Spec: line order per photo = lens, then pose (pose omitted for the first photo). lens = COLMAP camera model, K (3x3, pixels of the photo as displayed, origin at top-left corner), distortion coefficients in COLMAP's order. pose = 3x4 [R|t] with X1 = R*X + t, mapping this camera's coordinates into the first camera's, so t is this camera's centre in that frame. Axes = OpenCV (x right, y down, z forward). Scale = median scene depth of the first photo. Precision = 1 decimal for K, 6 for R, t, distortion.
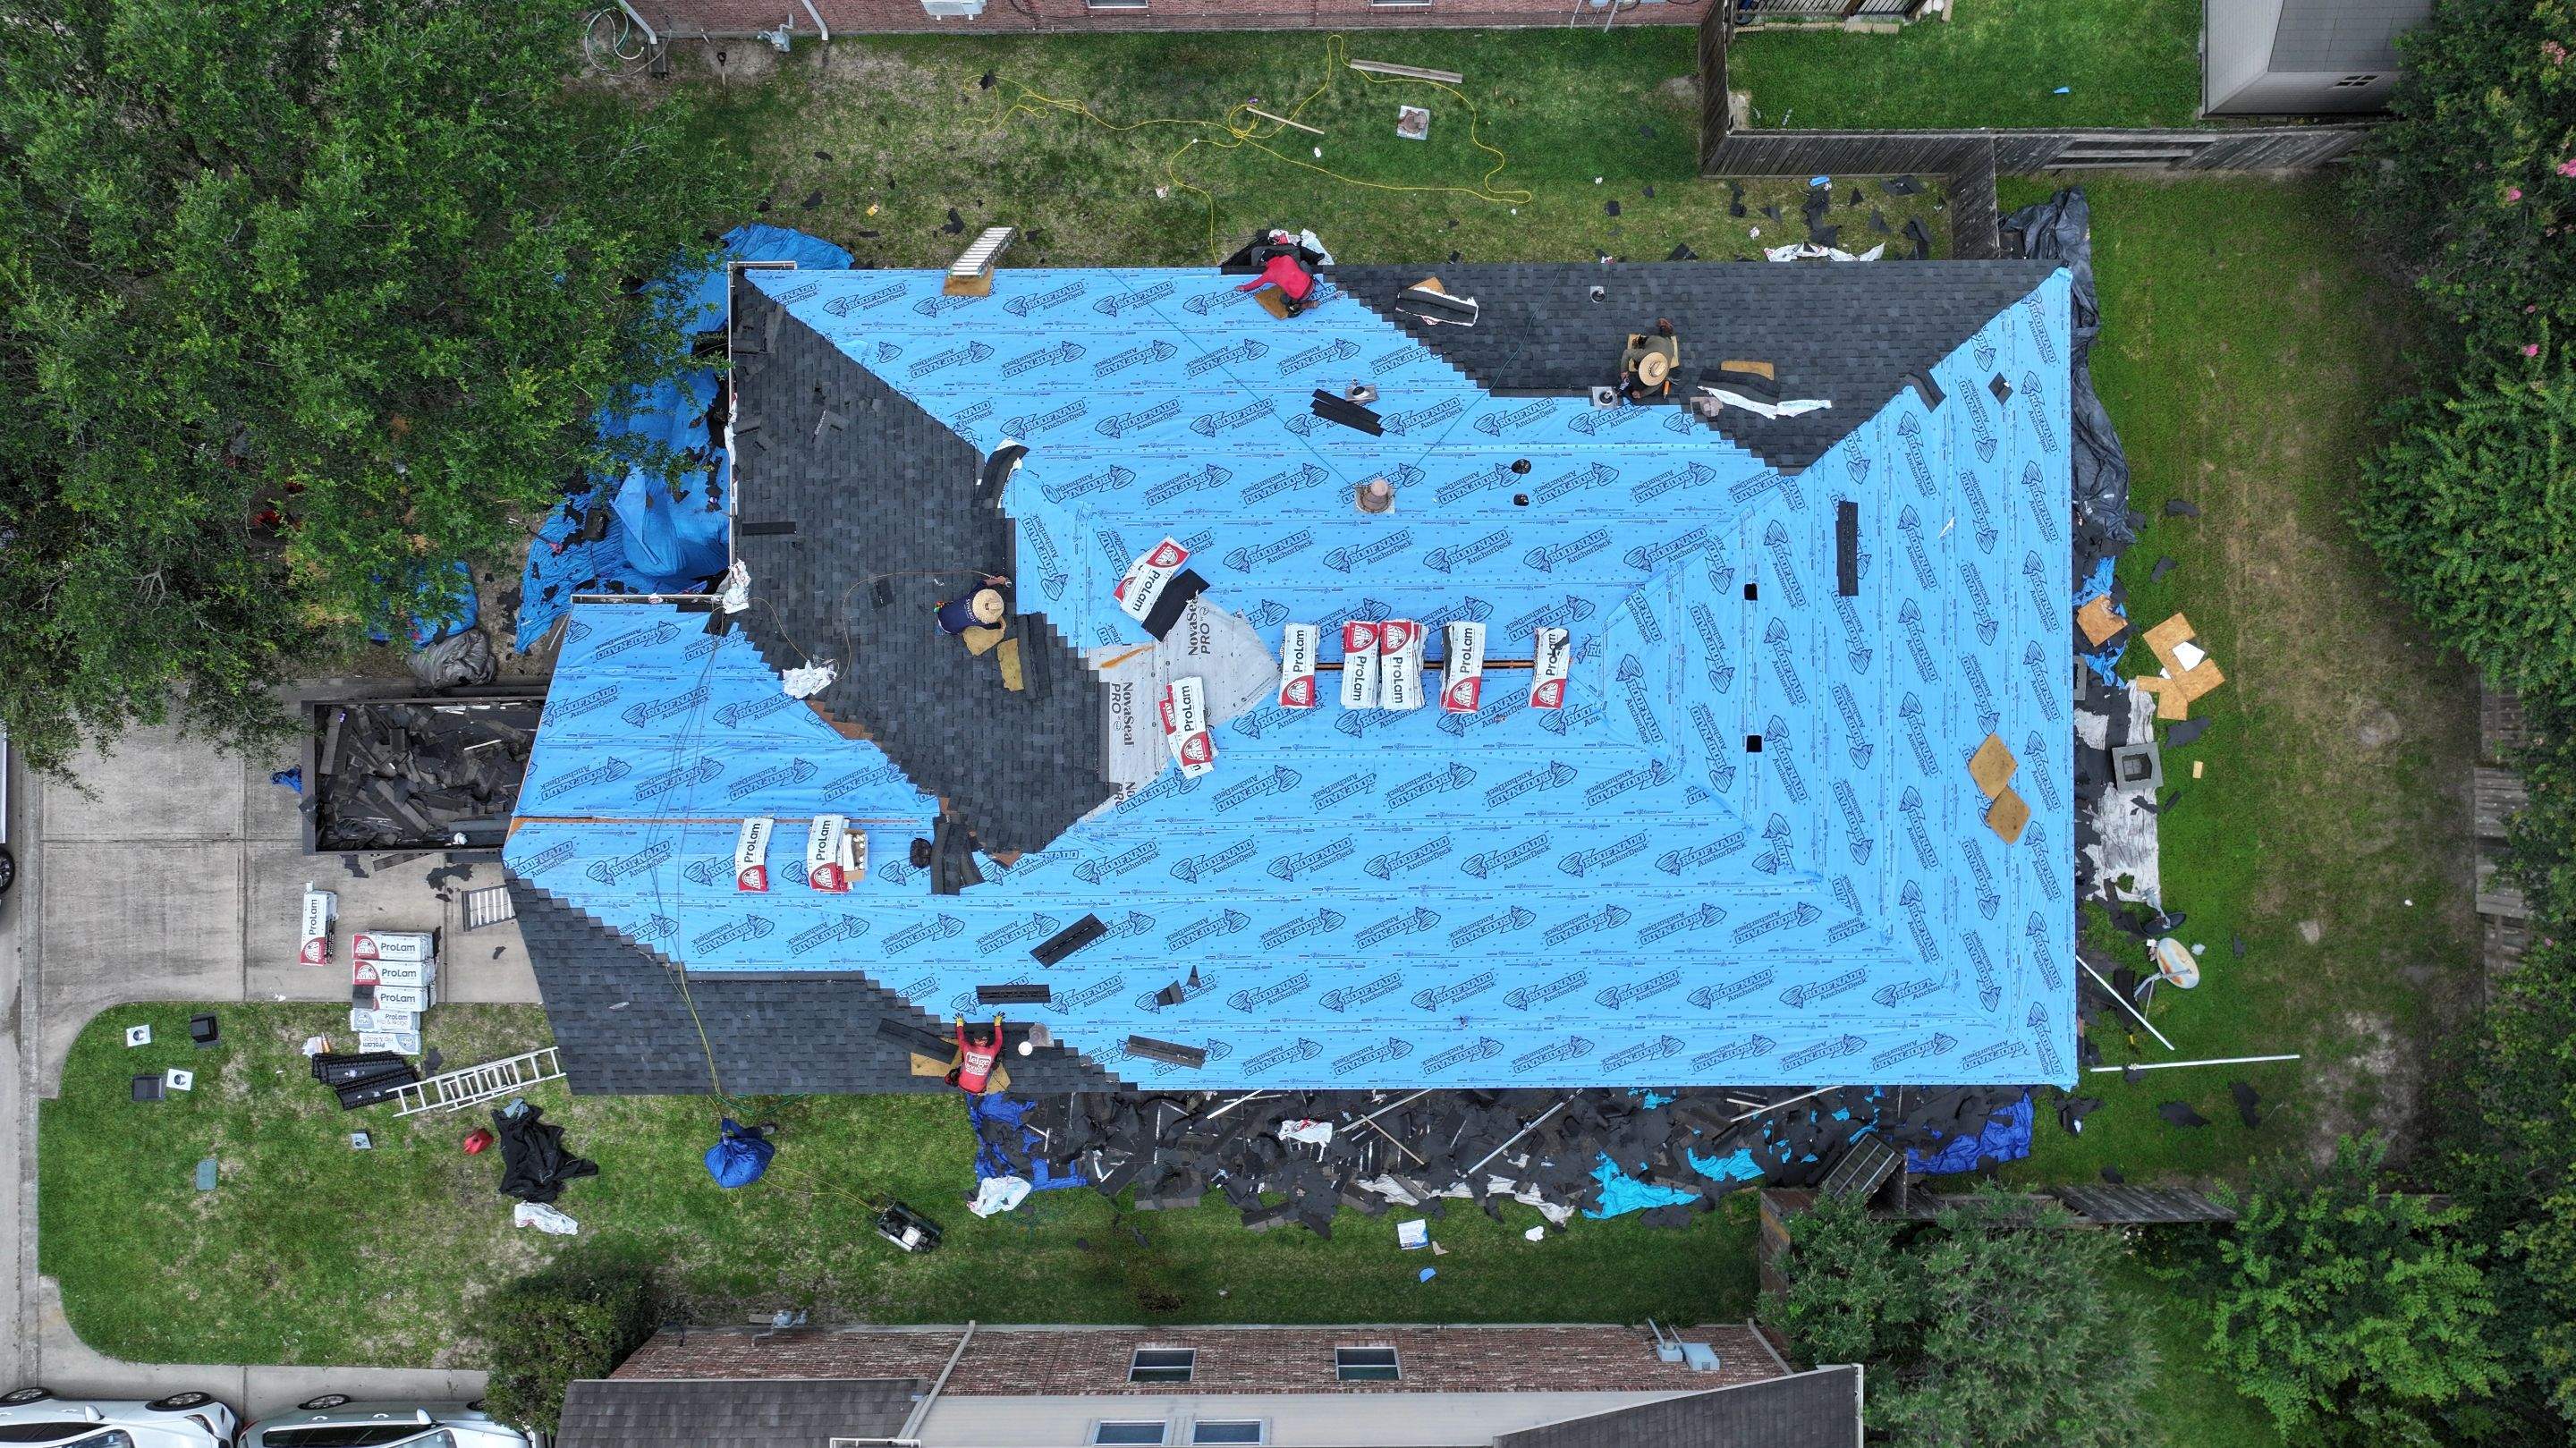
lens RADIAL K [[1804.7, 0, 1293.9], [0, 1804.7, 707.8], [0, 0, 1]] dist [-0.001779, 0.017088]
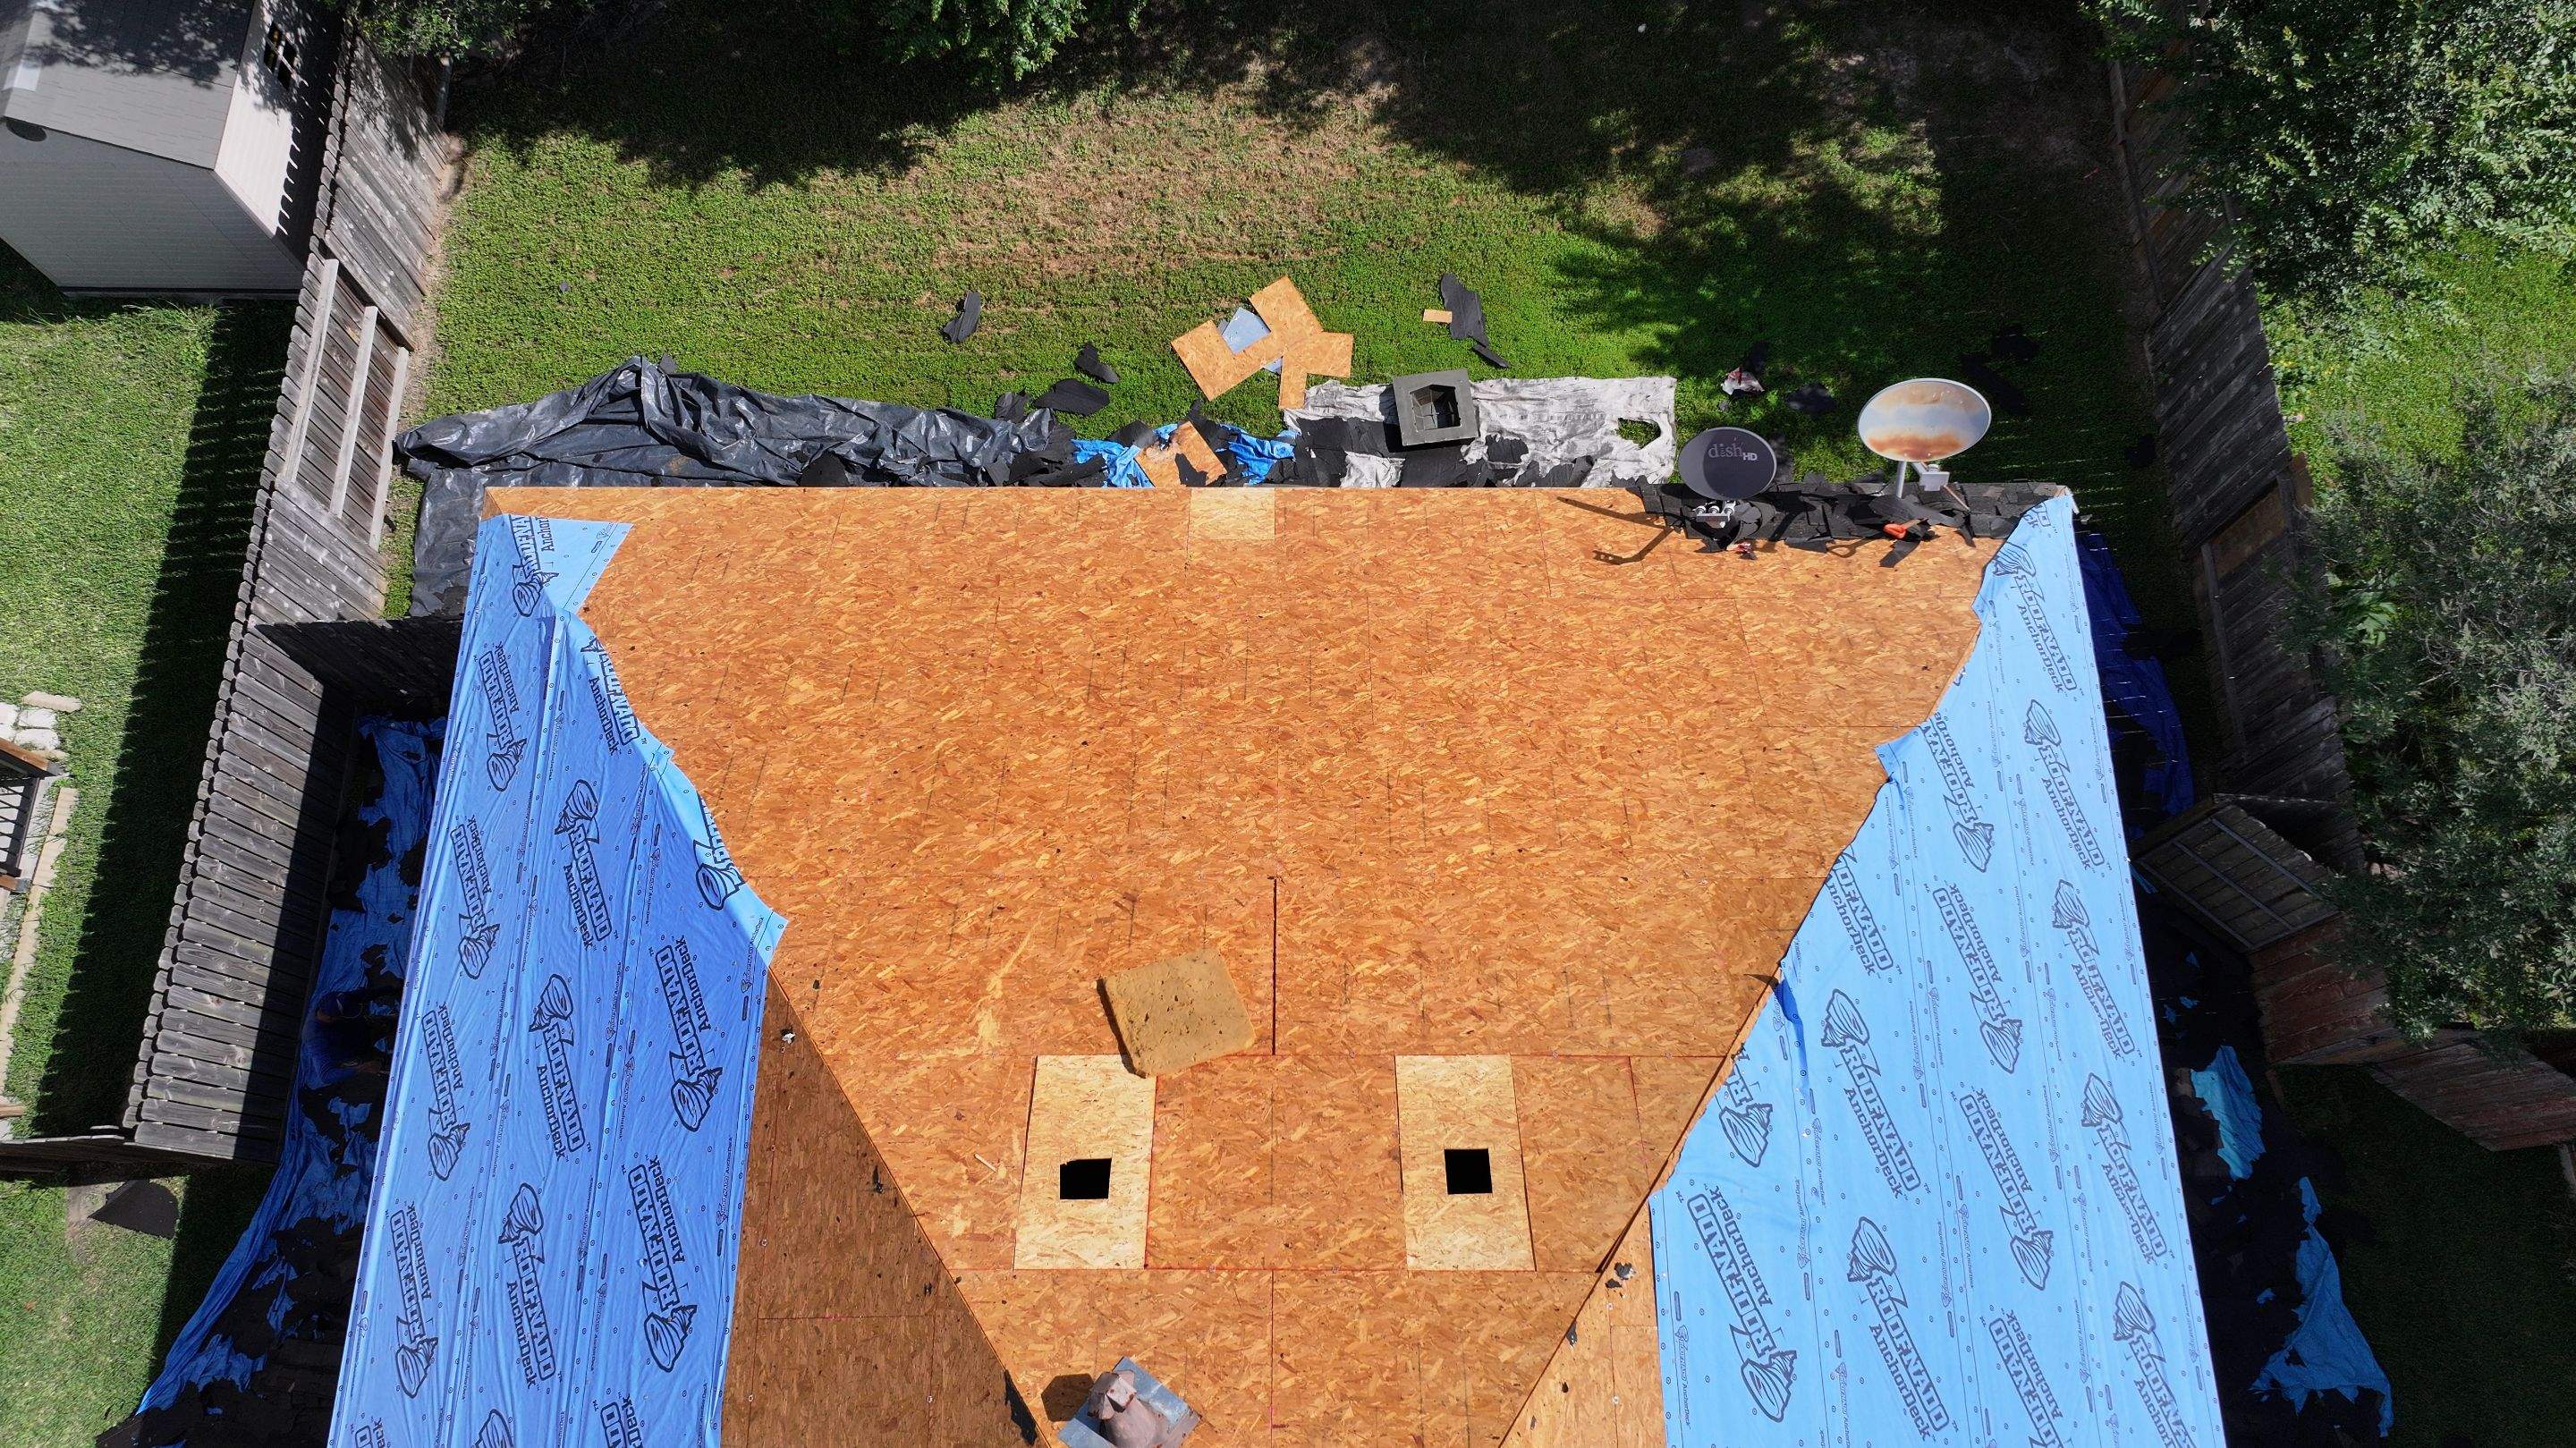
lens RADIAL K [[1804.7, 0, 1287.3], [0, 1804.7, 717.0], [0, 0, 1]] dist [-0.001779, 0.017088]
pose [[0.003620, -0.941528, 0.336915, 0.176713], [0.999878, 0.008537, 0.013114, -0.021566], [-0.015224, 0.336826, 0.941444, 0.485798]]
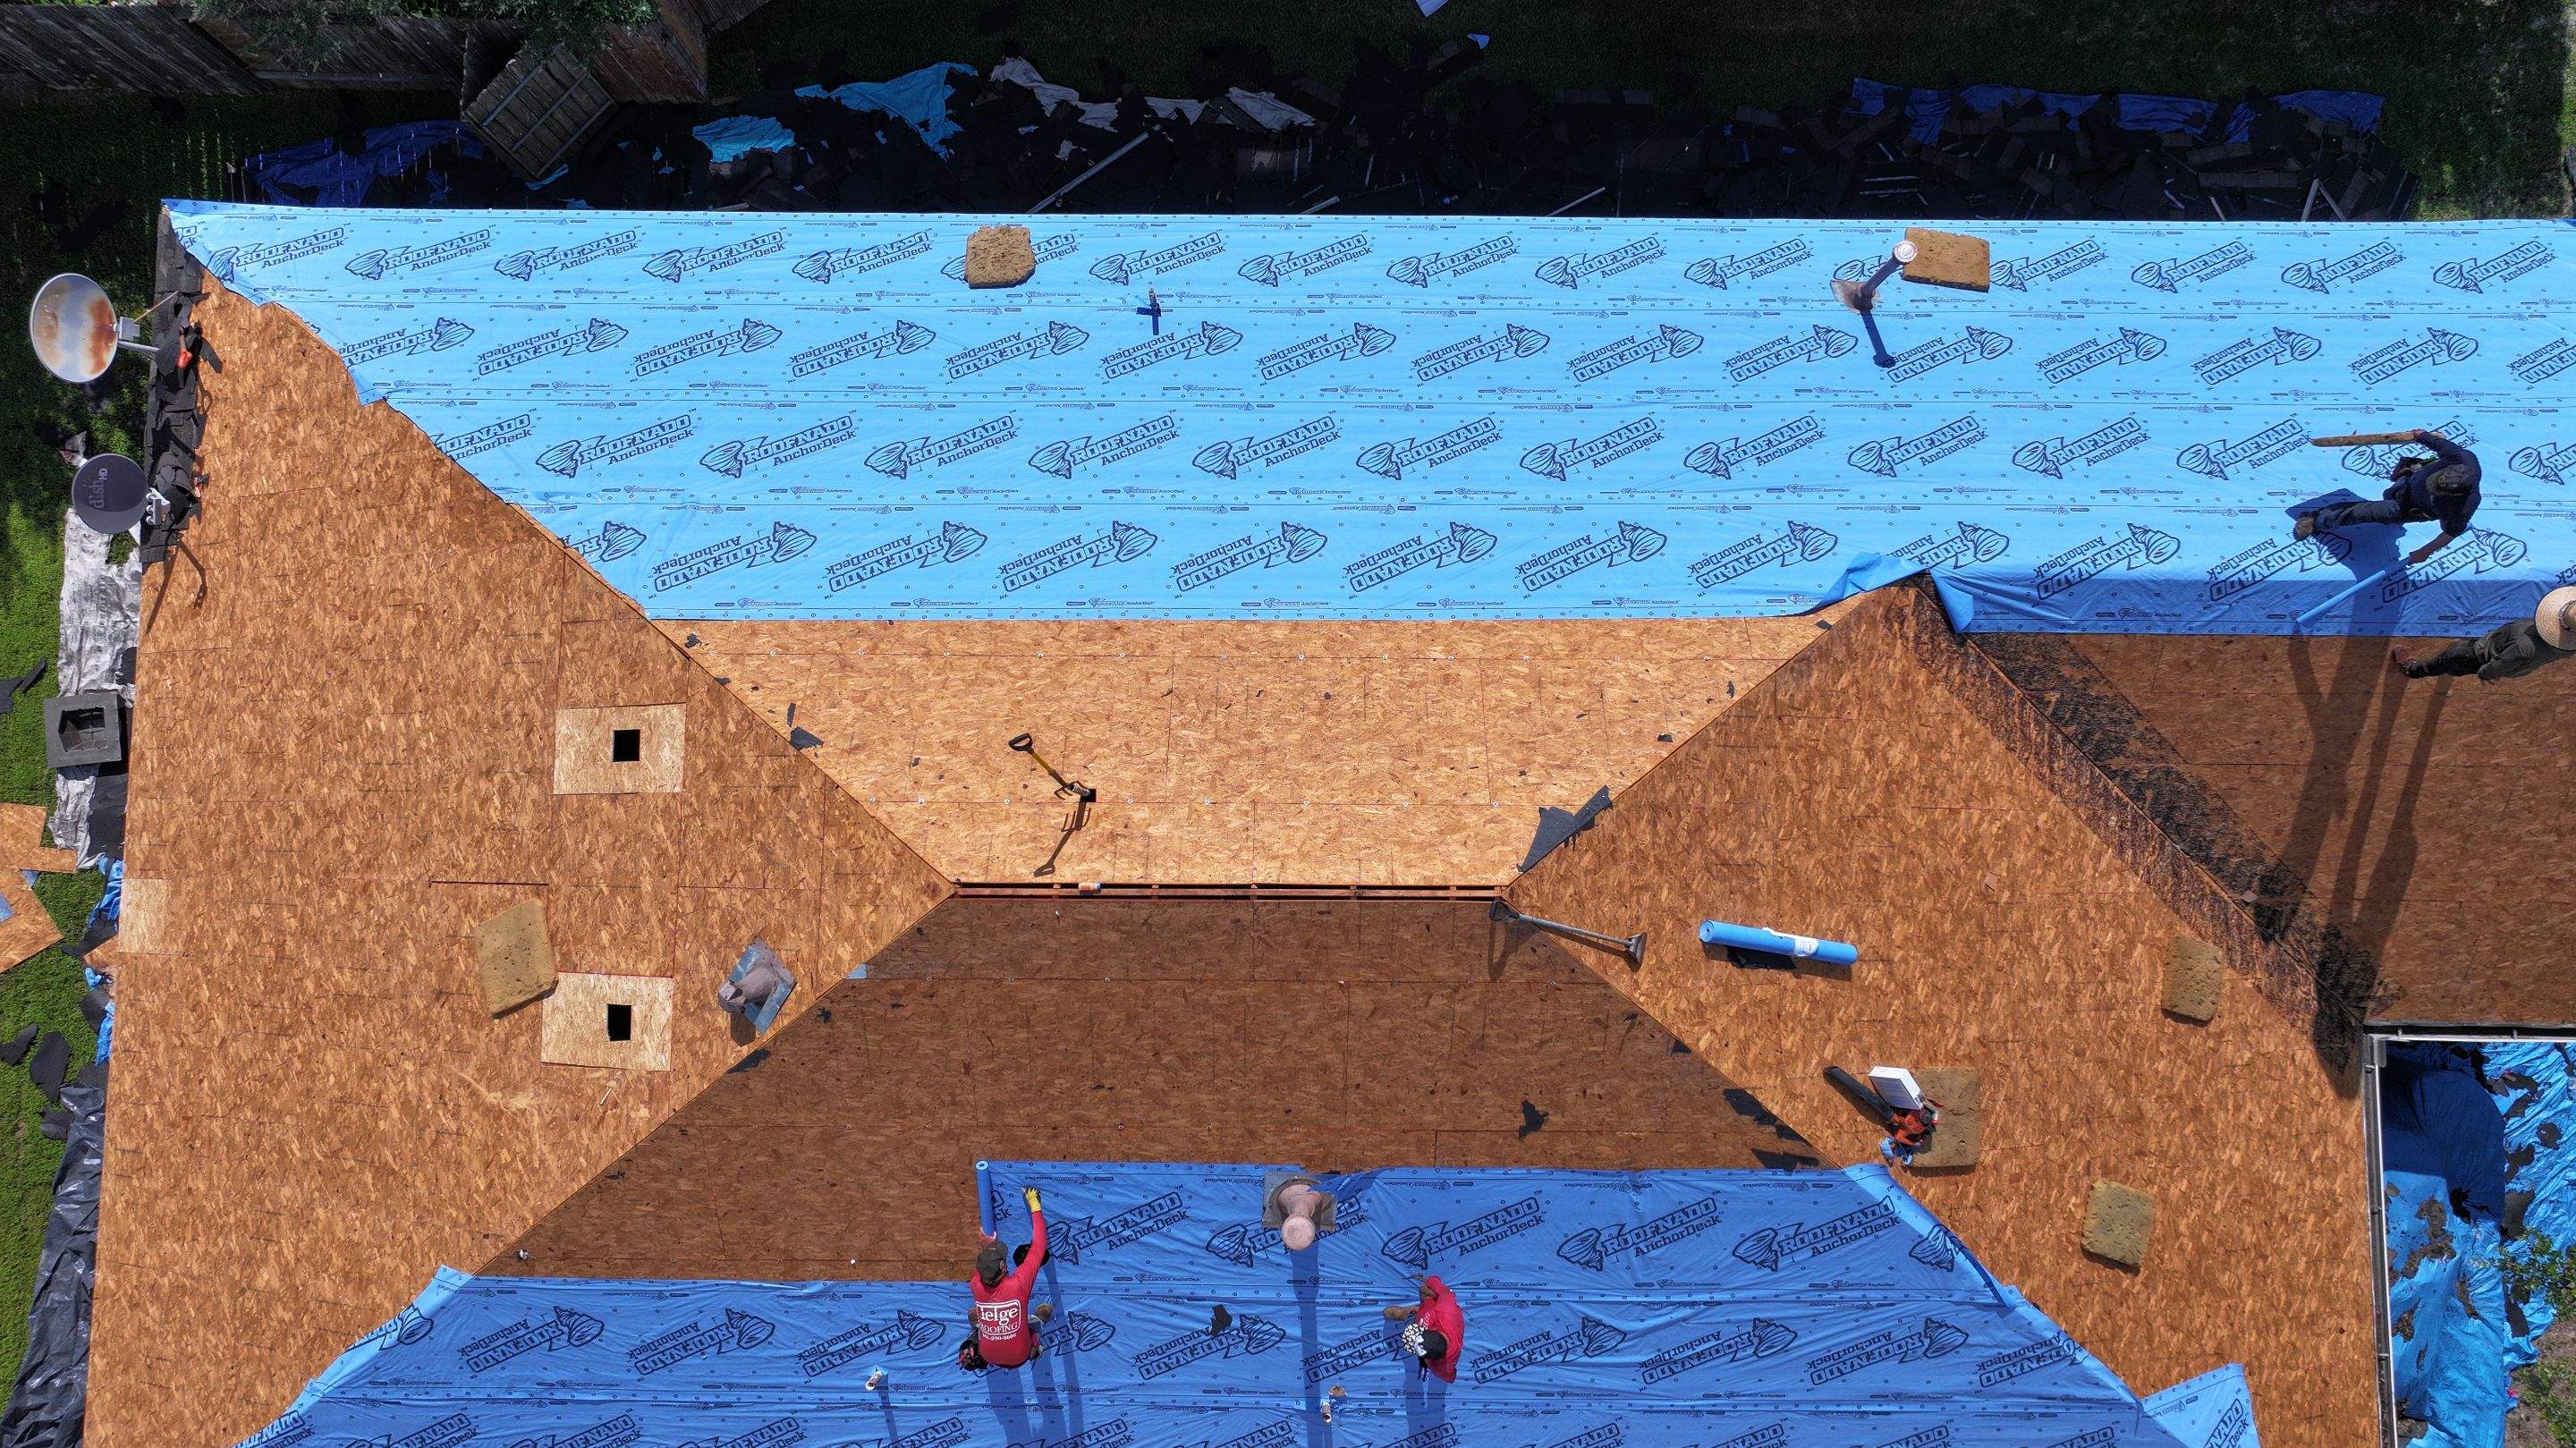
lens RADIAL K [[1804.7, 0, 1285.5], [0, 1804.7, 721.6], [0, 0, 1]] dist [-0.001779, 0.017088]
pose [[-0.999882, -0.014755, 0.004269, 0.040766], [0.015096, -0.995289, 0.095769, -0.018969], [0.002836, 0.095822, 0.995394, 0.365826]]
